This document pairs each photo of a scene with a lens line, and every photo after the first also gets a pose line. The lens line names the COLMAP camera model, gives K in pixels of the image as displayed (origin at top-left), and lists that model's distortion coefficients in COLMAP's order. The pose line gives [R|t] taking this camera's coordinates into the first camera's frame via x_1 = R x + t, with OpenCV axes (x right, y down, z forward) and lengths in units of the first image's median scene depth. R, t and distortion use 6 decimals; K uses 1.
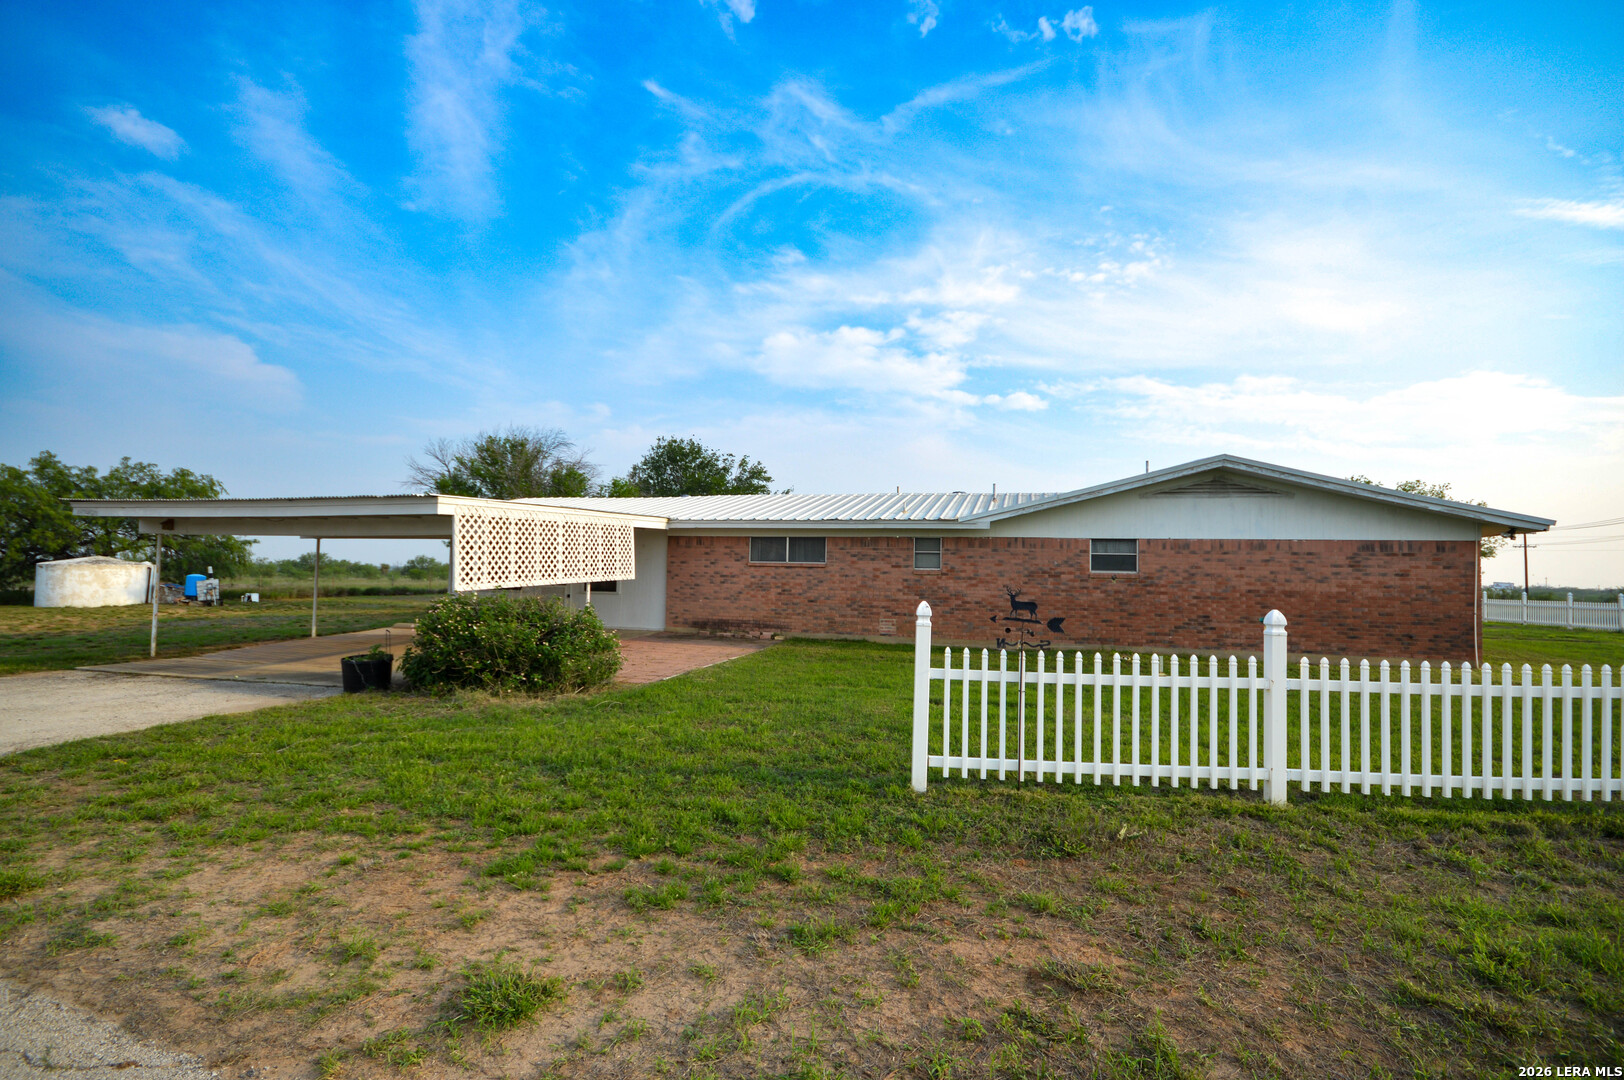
lens RADIAL K [[708.9, 0, 821.5], [0, 708.9, 540.4], [0, 0, 1]] dist [0.000325, 0.000159]
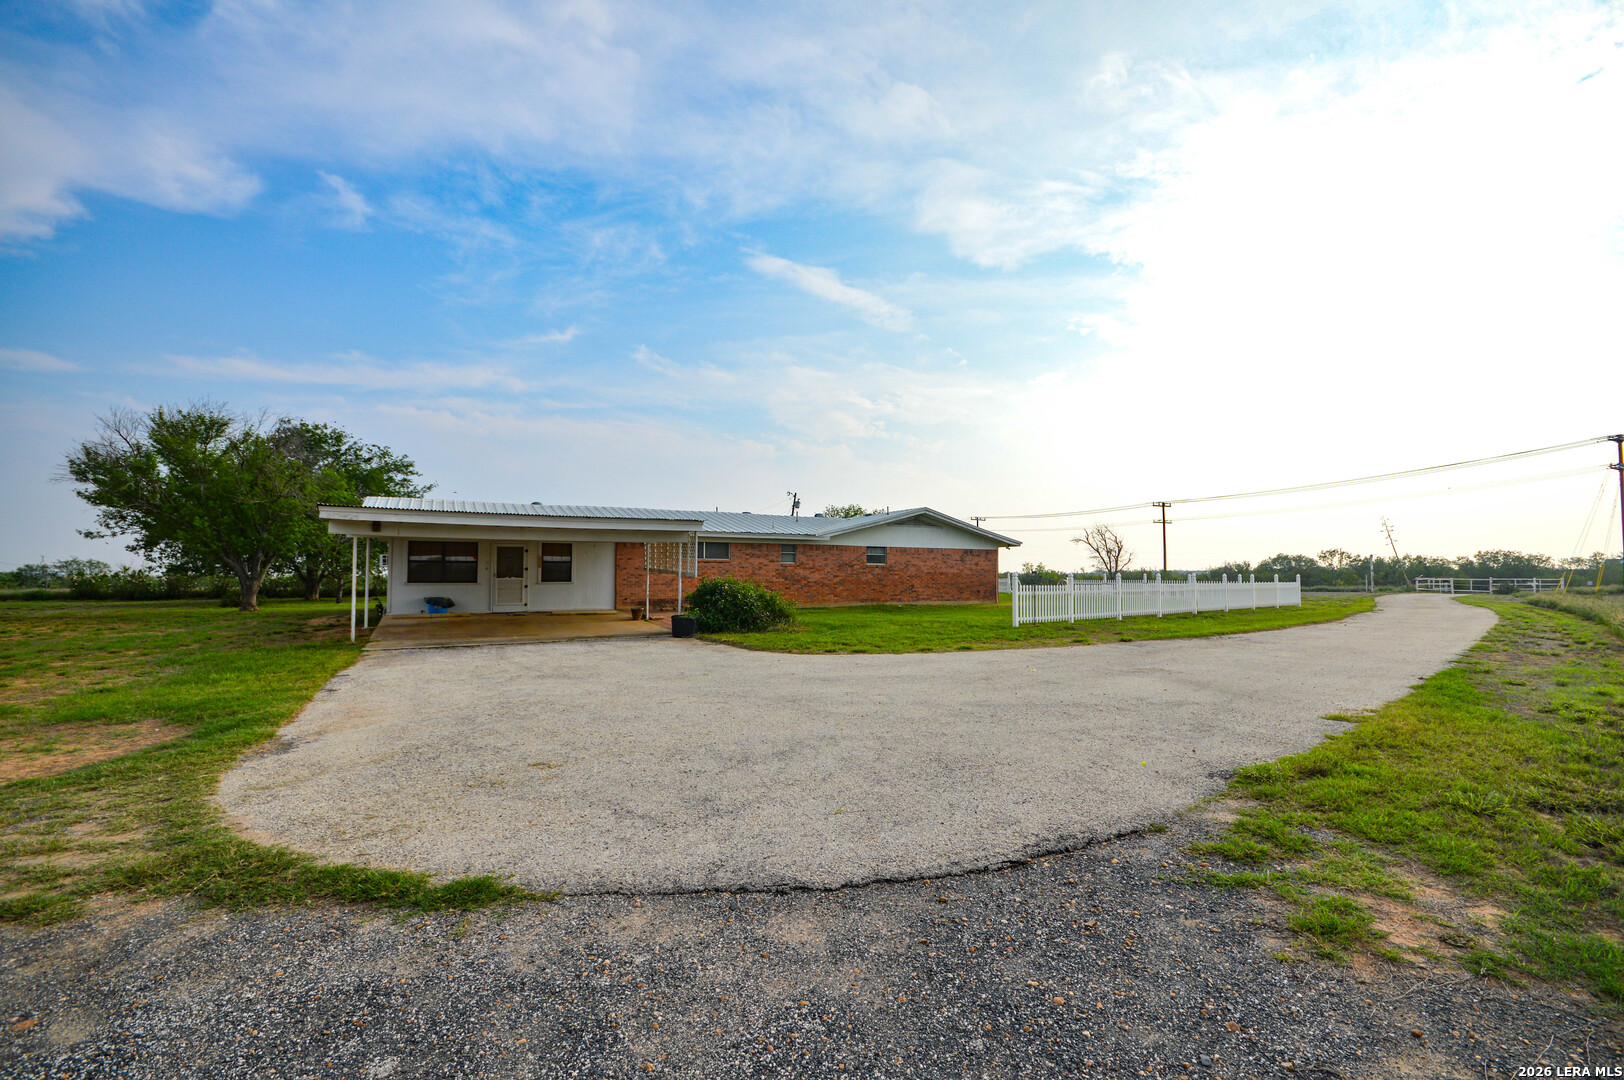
lens RADIAL K [[708.9, 0, 808.7], [0, 708.9, 544.2], [0, 0, 1]] dist [0.000325, 0.000159]
pose [[0.736881, 0.013618, 0.675885, -1.026013], [-0.020735, 0.999782, 0.002462, -0.009252], [-0.675704, -0.015829, 0.737003, -0.284641]]
